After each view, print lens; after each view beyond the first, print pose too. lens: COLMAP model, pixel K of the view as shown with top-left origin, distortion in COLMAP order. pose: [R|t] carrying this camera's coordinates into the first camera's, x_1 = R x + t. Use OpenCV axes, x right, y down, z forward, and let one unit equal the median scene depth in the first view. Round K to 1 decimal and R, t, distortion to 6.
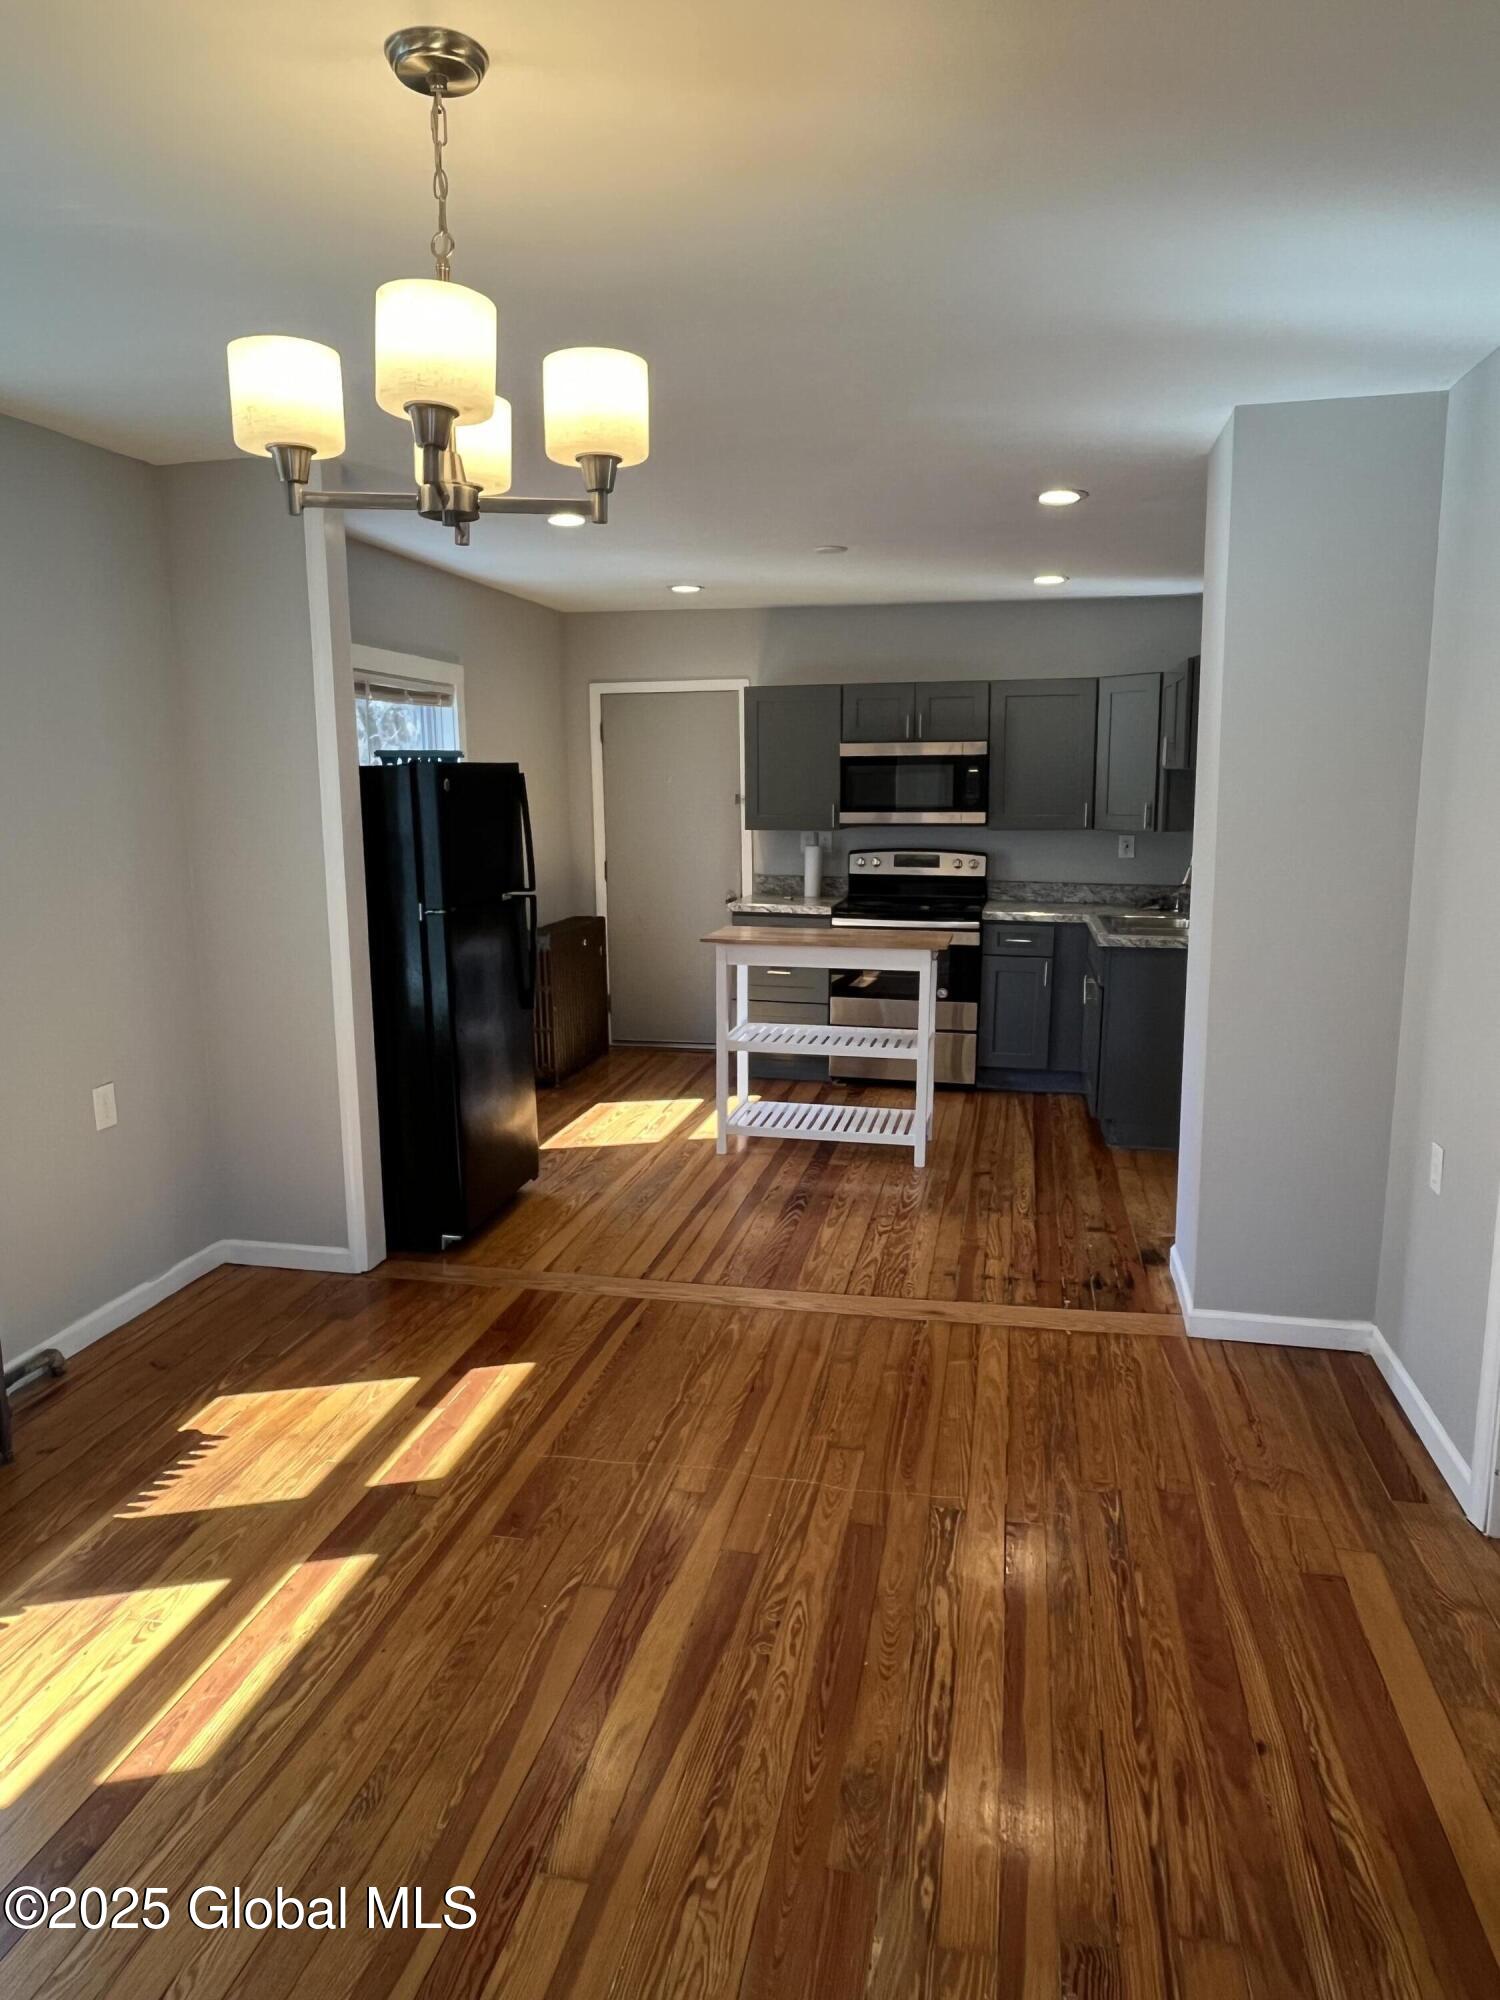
lens RADIAL K [[1270.0, 0, 747.3], [0, 1270.0, 999.8], [0, 0, 1]] dist [-0.000573, 0.000004]
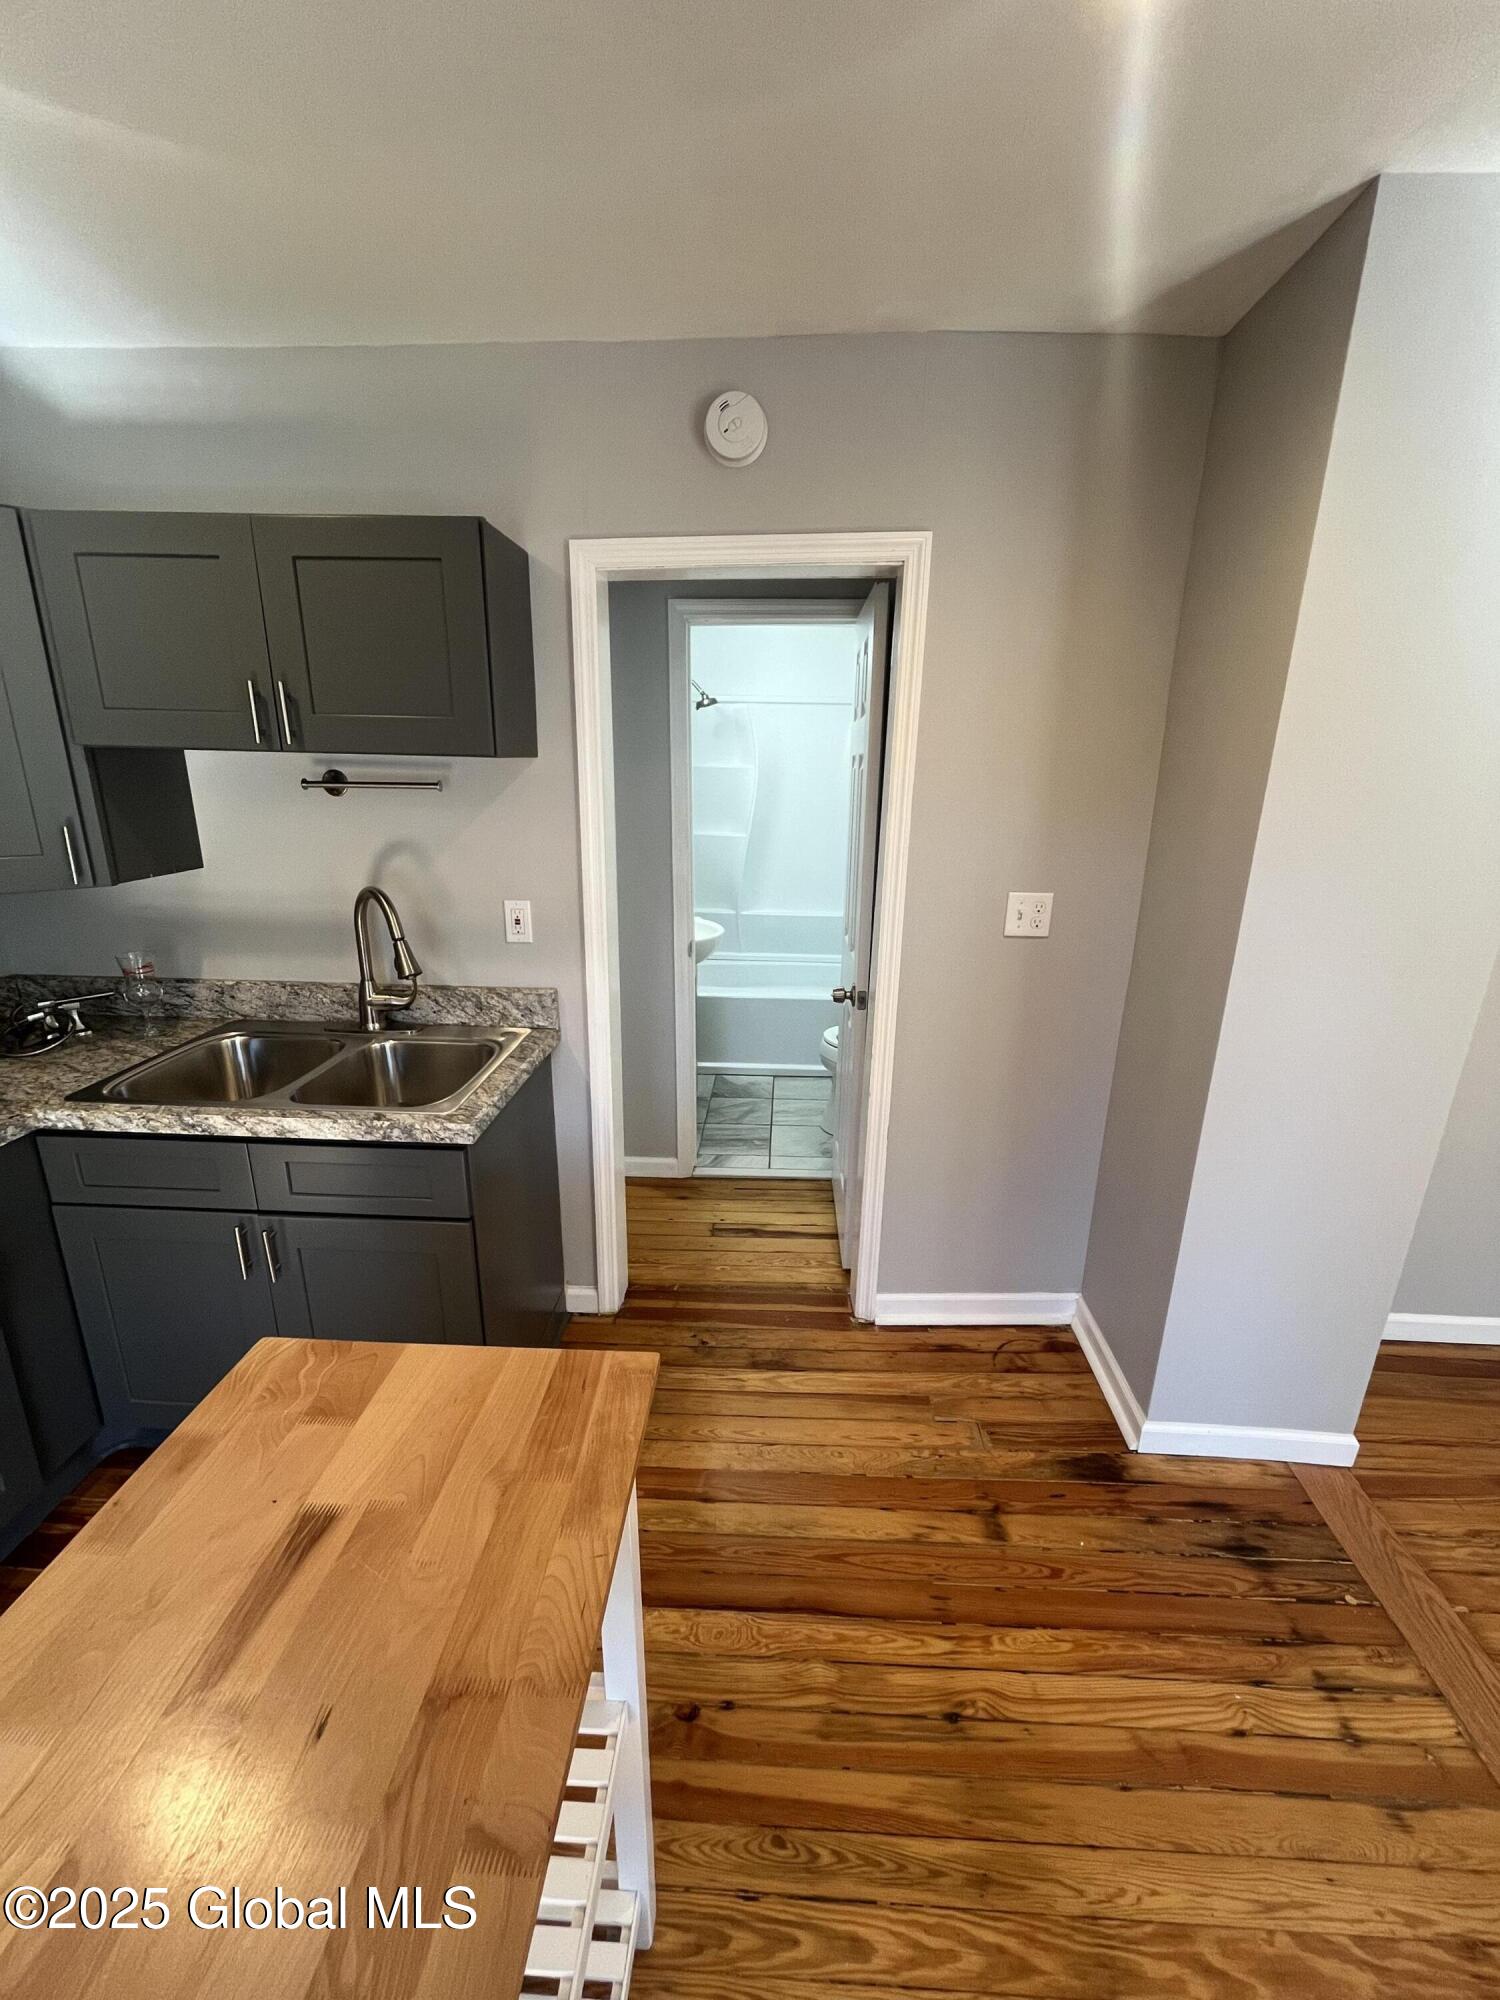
lens RADIAL K [[807.9, 0, 753.9], [0, 807.9, 996.8], [0, 0, 1]] dist [-0.004144, -0.000346]
pose [[-0.158441, -0.277091, 0.947690, -0.009806], [0.154636, 0.941006, 0.300990, -0.247867], [-0.975184, 0.194236, -0.106246, 1.369912]]
